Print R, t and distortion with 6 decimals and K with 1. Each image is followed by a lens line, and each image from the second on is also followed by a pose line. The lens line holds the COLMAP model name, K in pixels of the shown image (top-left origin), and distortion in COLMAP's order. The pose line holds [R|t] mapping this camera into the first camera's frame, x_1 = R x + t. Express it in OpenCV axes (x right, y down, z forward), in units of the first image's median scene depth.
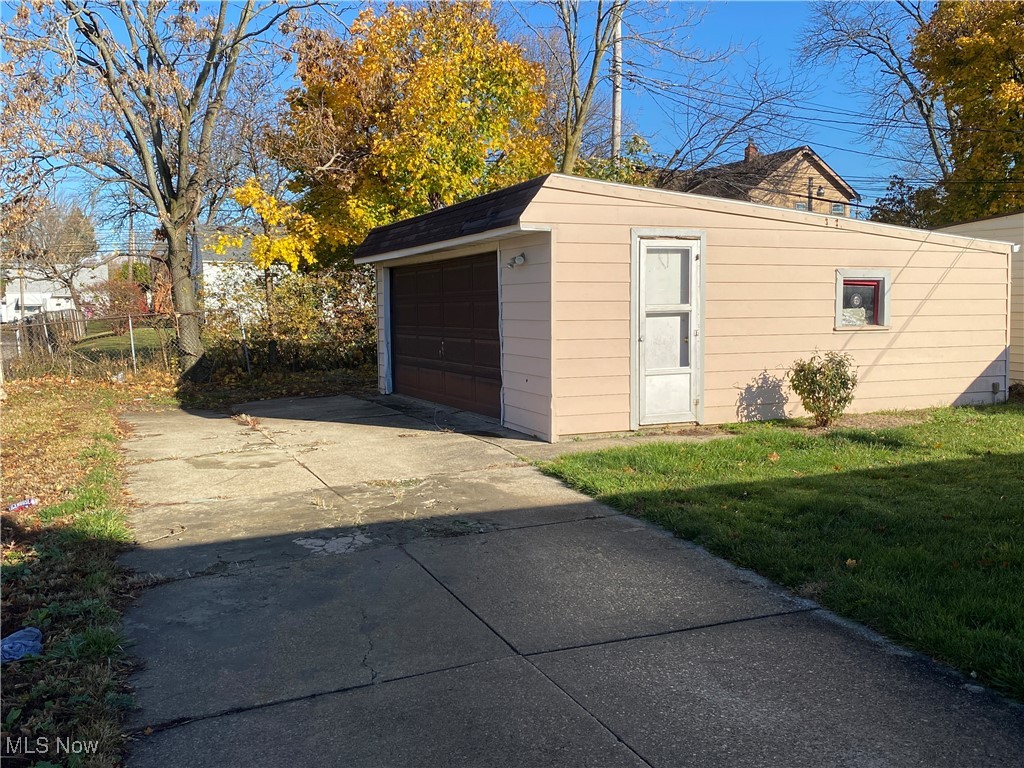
lens RADIAL K [[899.7, 0, 512.0], [0, 899.7, 384.0], [0, 0, 1]] dist [0.123094, -0.261692]
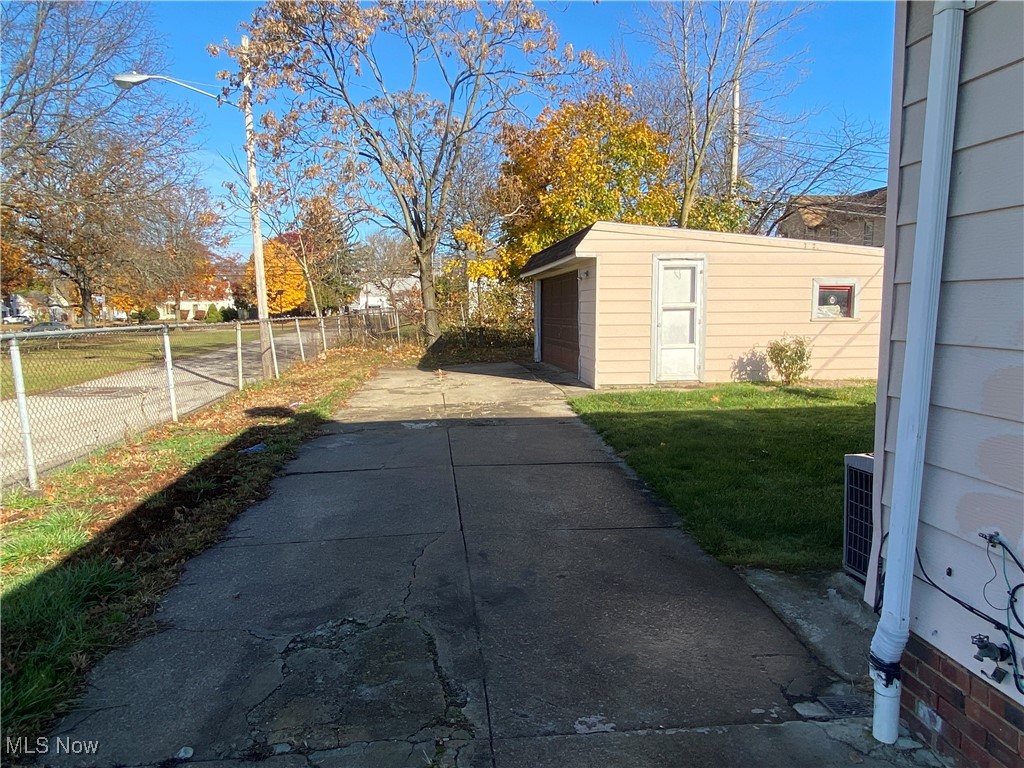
lens RADIAL K [[680.5, 0, 512.0], [0, 680.5, 384.0], [0, 0, 1]] dist [0.067586, -0.000644]
pose [[0.956172, 0.035568, -0.290637, 0.229952], [-0.027718, 0.999132, 0.031084, 0.020072], [0.291491, -0.021666, 0.956328, -0.186242]]
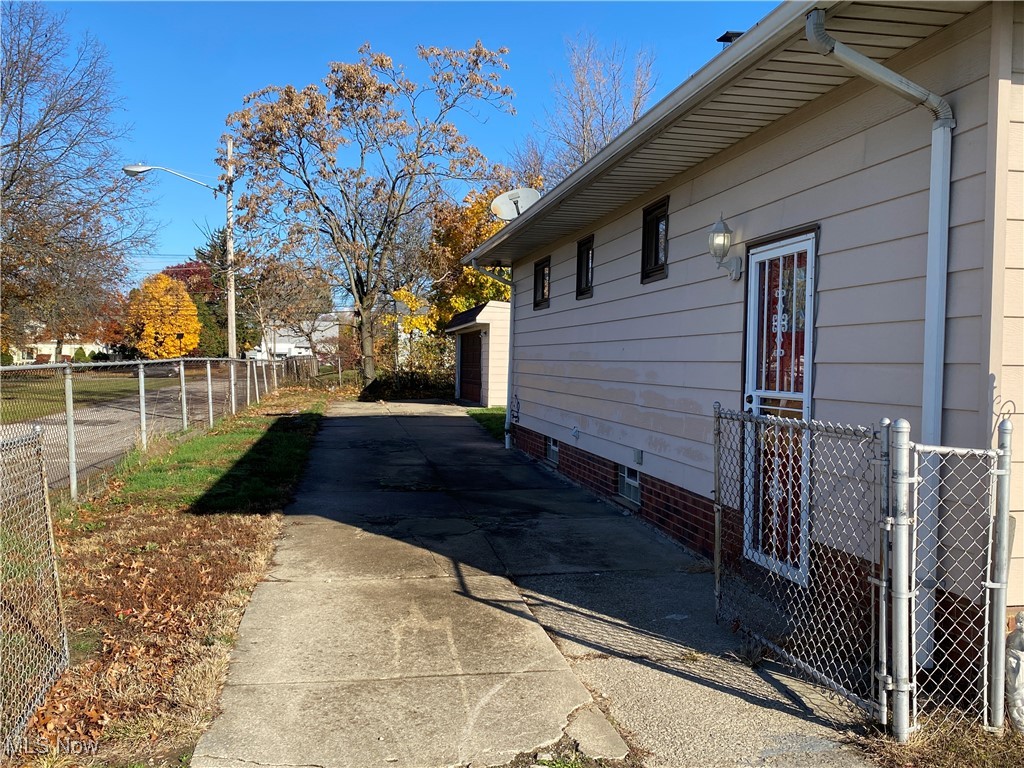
lens RADIAL K [[899.7, 0, 512.0], [0, 899.7, 384.0], [0, 0, 1]] dist [0.123094, -0.261692]
pose [[0.974007, 0.030730, -0.224425, 0.589837], [-0.044949, 0.997274, -0.058525, 0.125938], [0.222015, 0.067091, 0.972732, -1.238731]]
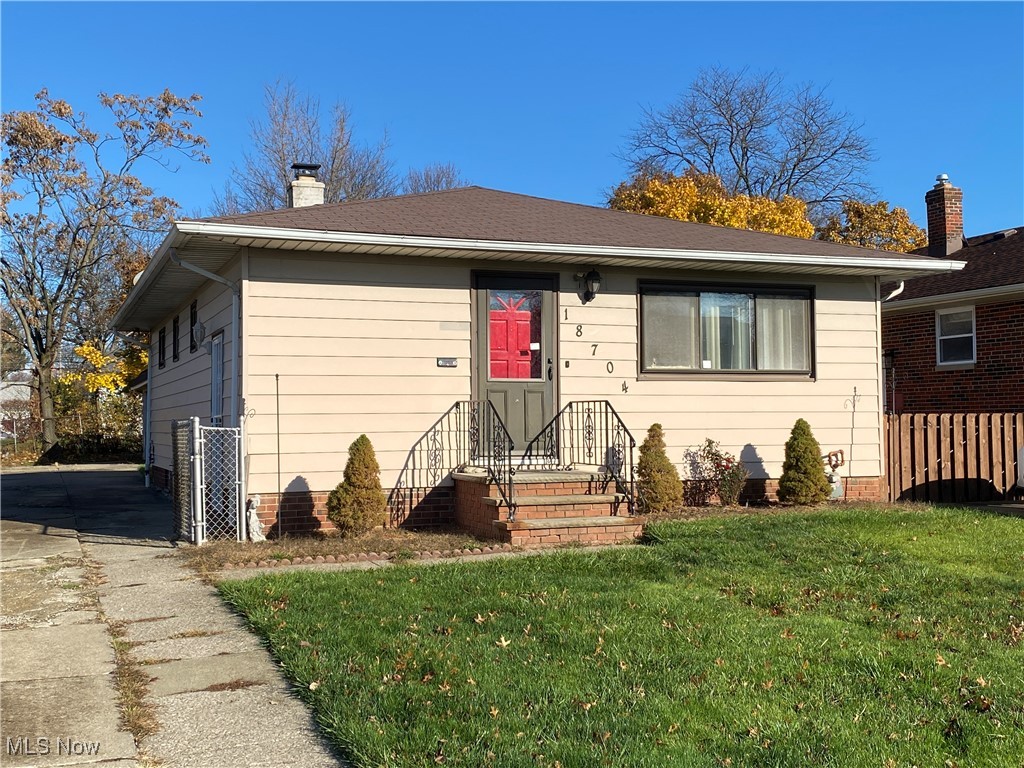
lens RADIAL K [[1152.2, 0, 512.0], [0, 1152.2, 384.0], [0, 0, 1]] dist [0.025848, -0.027473]
pose [[0.999627, -0.002061, -0.027215, 0.973839], [-0.001337, 0.992249, -0.124262, 0.214761], [0.027260, 0.124252, 0.991876, -1.930654]]
